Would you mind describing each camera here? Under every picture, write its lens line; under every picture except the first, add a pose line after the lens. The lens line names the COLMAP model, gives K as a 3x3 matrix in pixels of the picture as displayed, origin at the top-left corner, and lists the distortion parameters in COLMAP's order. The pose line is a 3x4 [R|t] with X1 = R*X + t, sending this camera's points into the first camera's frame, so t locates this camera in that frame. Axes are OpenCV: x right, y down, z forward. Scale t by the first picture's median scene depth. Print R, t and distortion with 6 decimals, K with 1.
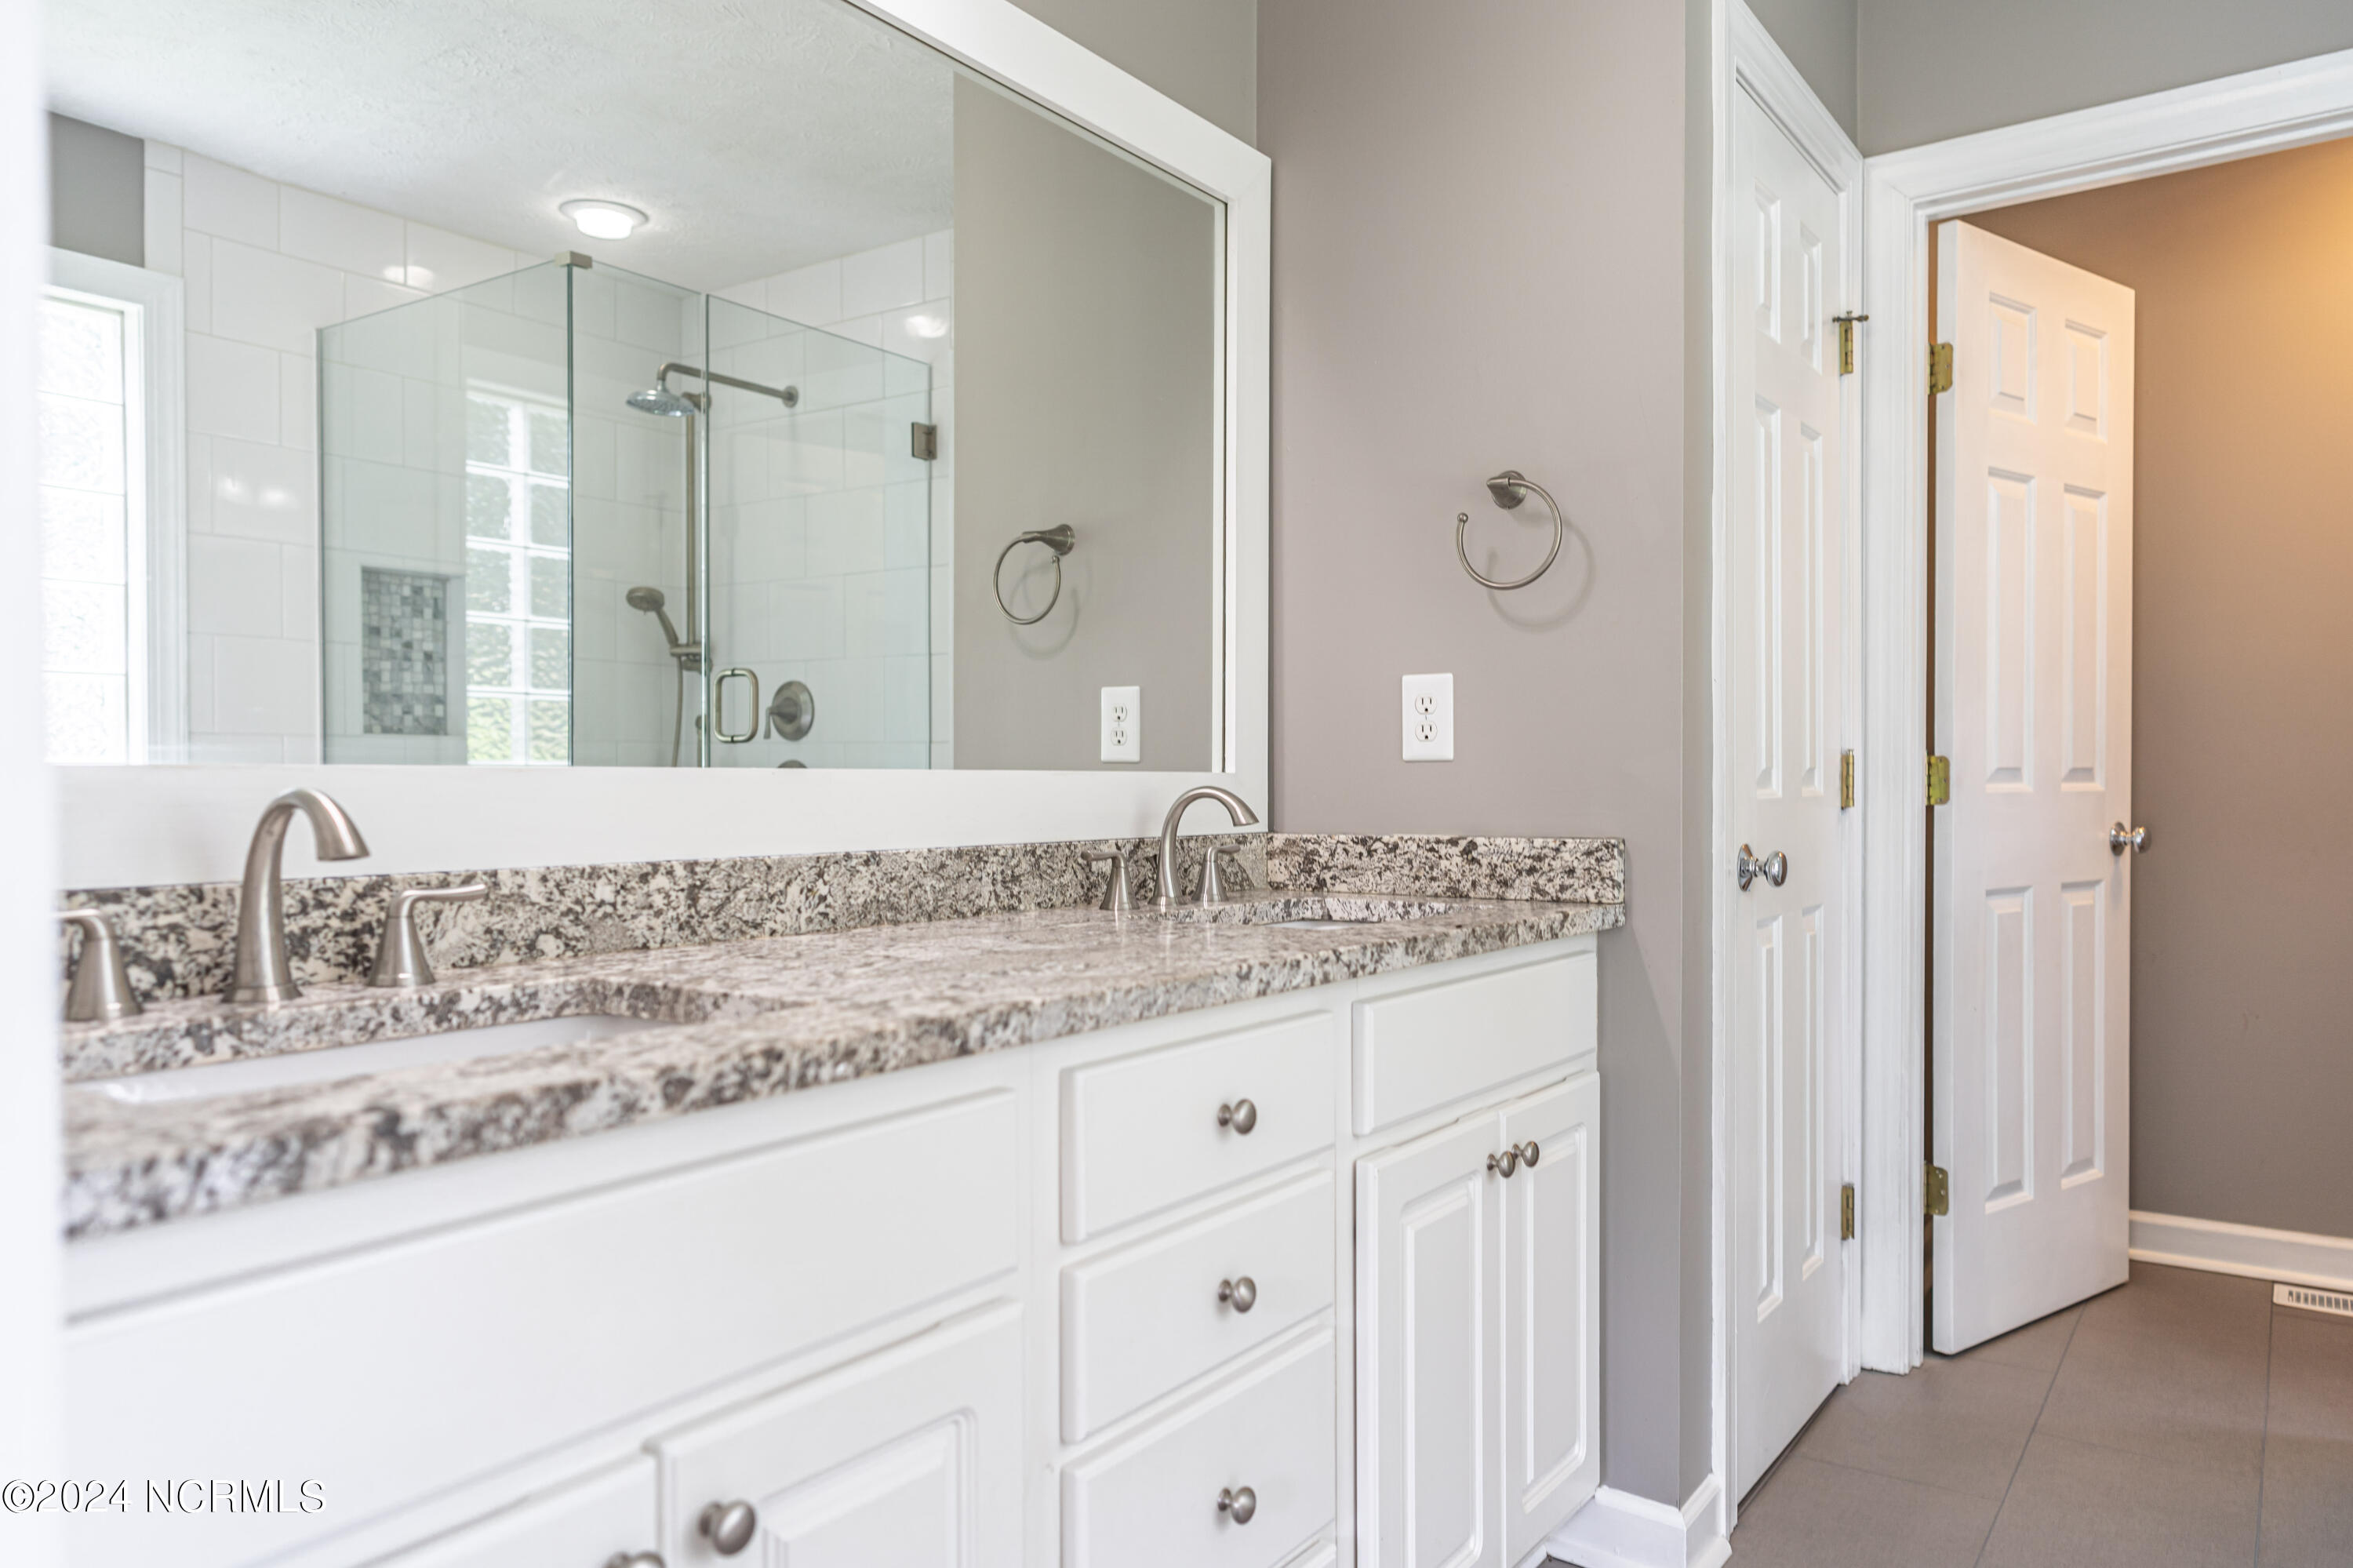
lens RADIAL K [[1583.0, 0, 1161.2], [0, 1583.0, 797.7], [0, 0, 1]] dist [-0.004700, 0.003656]
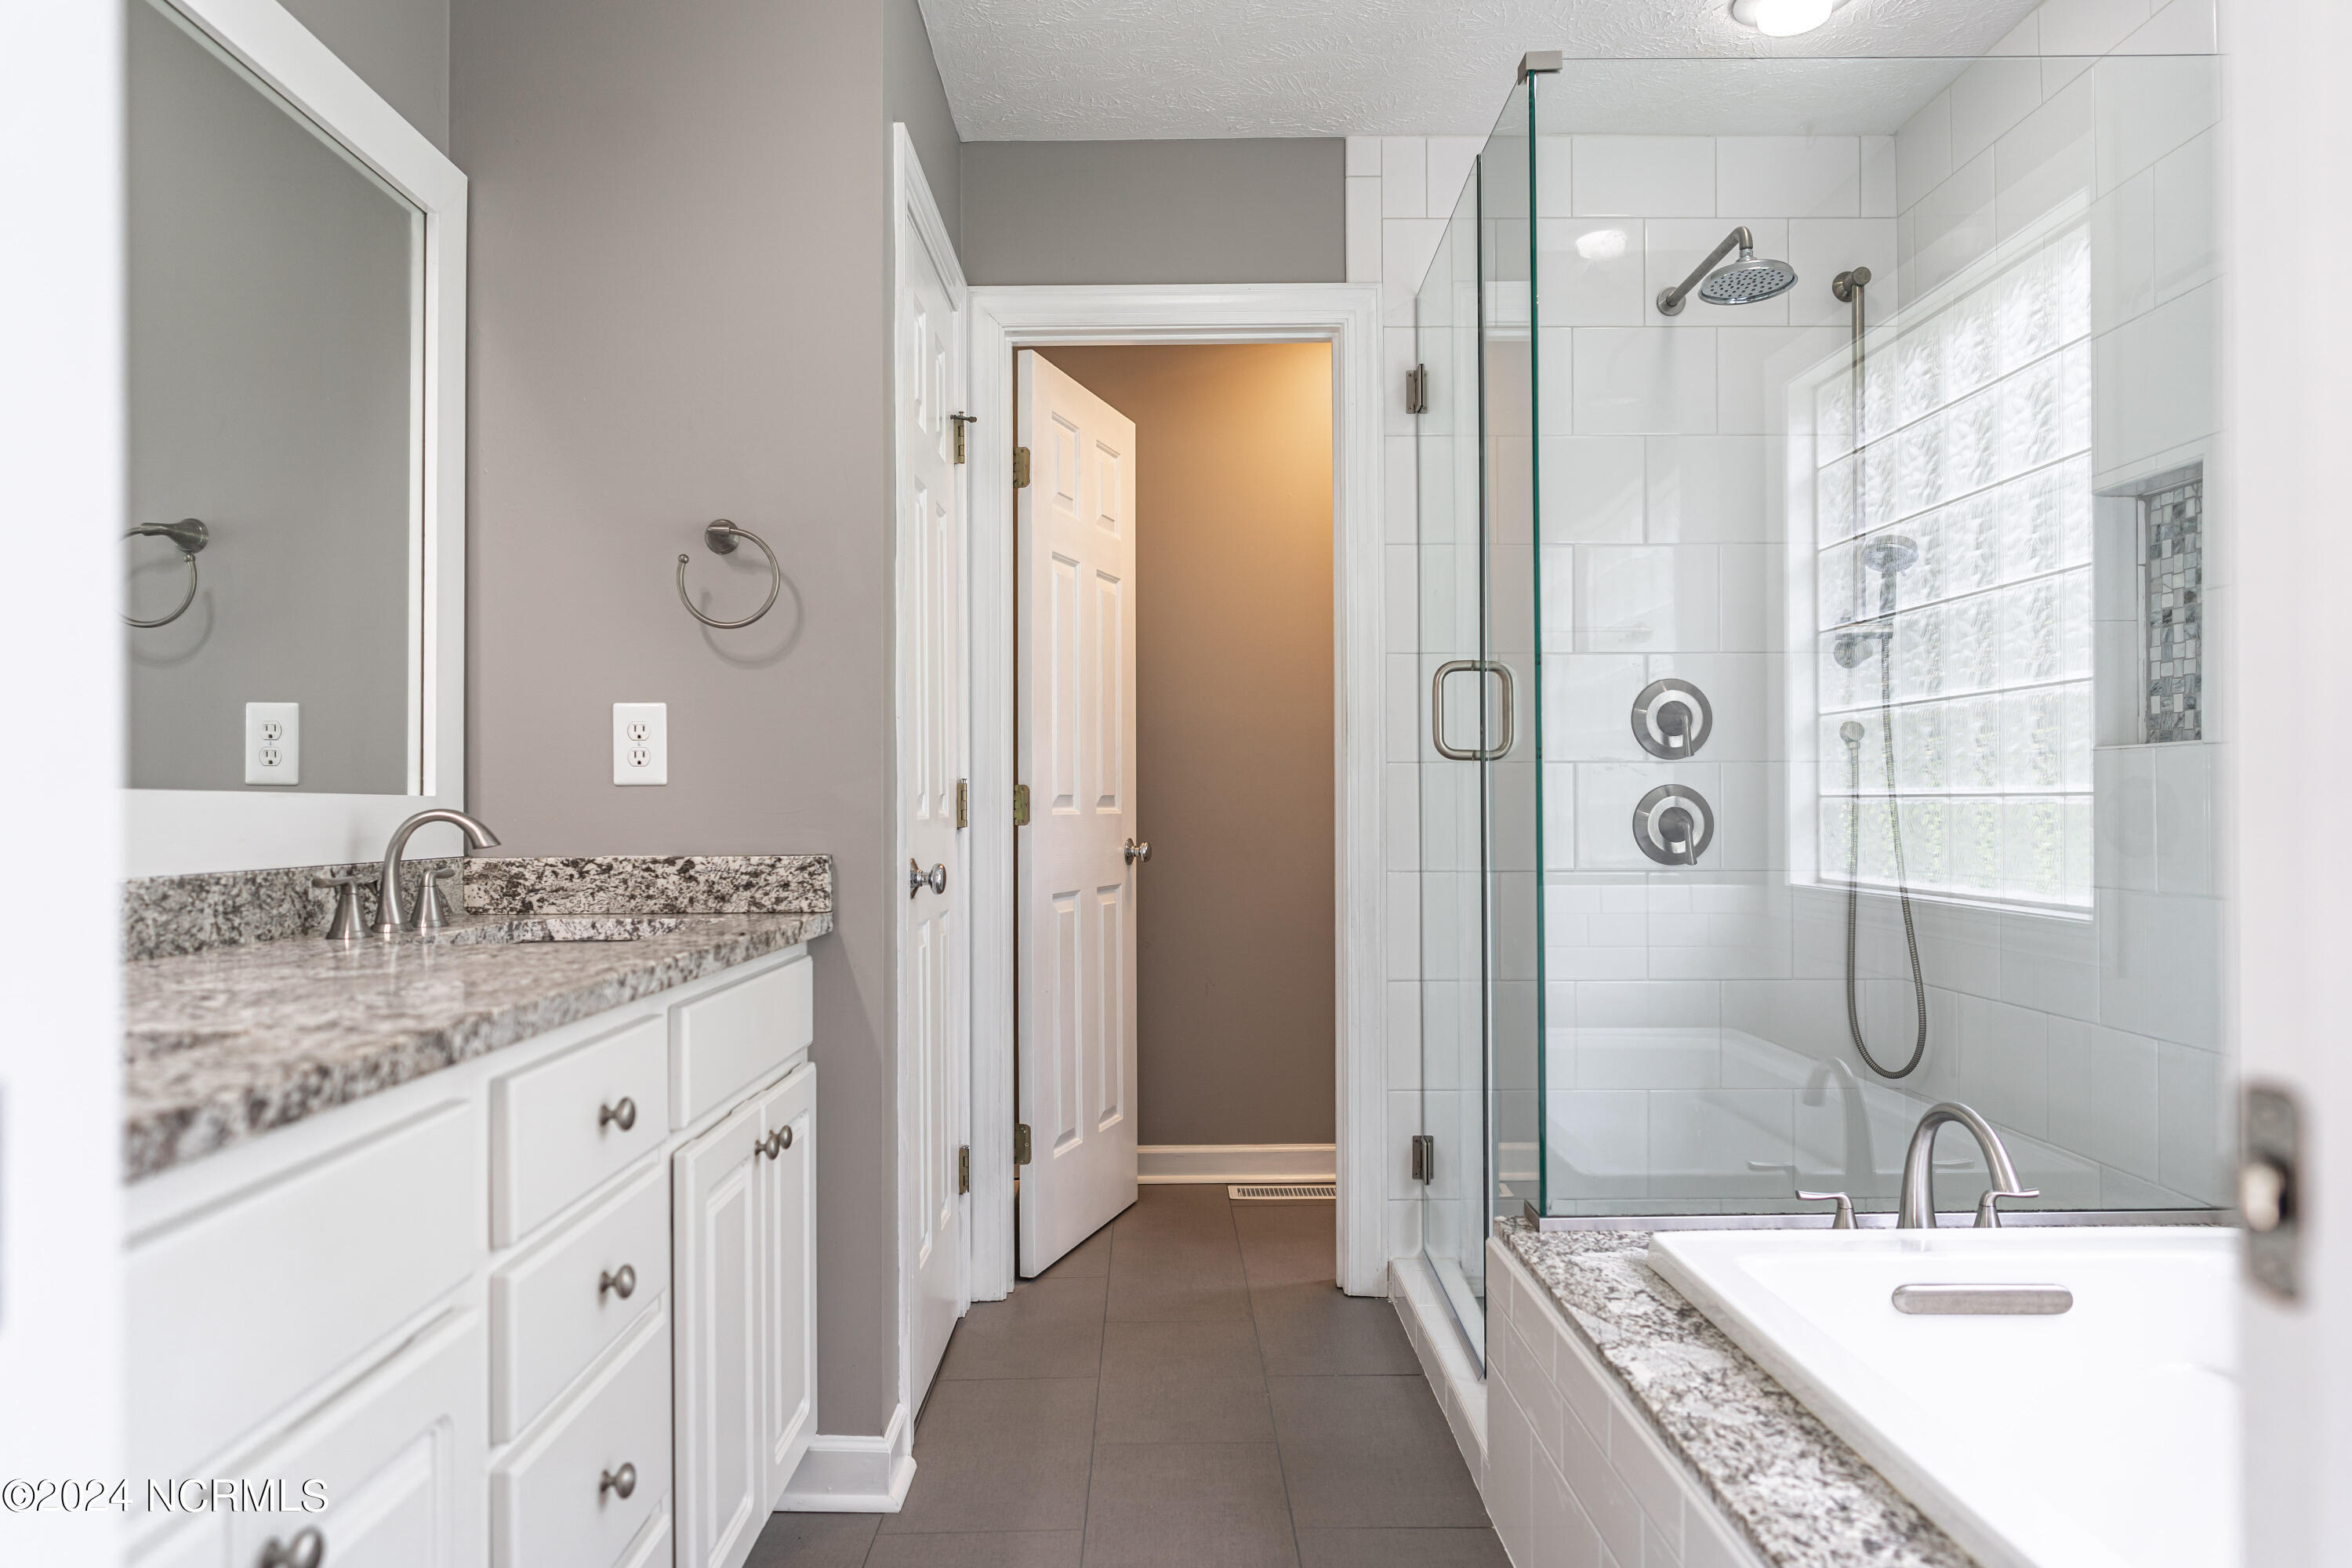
lens RADIAL K [[1582.3, 0, 1160.7], [0, 1582.3, 797.7], [0, 0, 1]] dist [-0.004700, 0.003656]
pose [[0.800992, 0.002971, 0.598668, -0.186765], [0.008767, 0.999822, -0.016691, 0.005710], [-0.598611, 0.018617, 0.800823, -0.047295]]
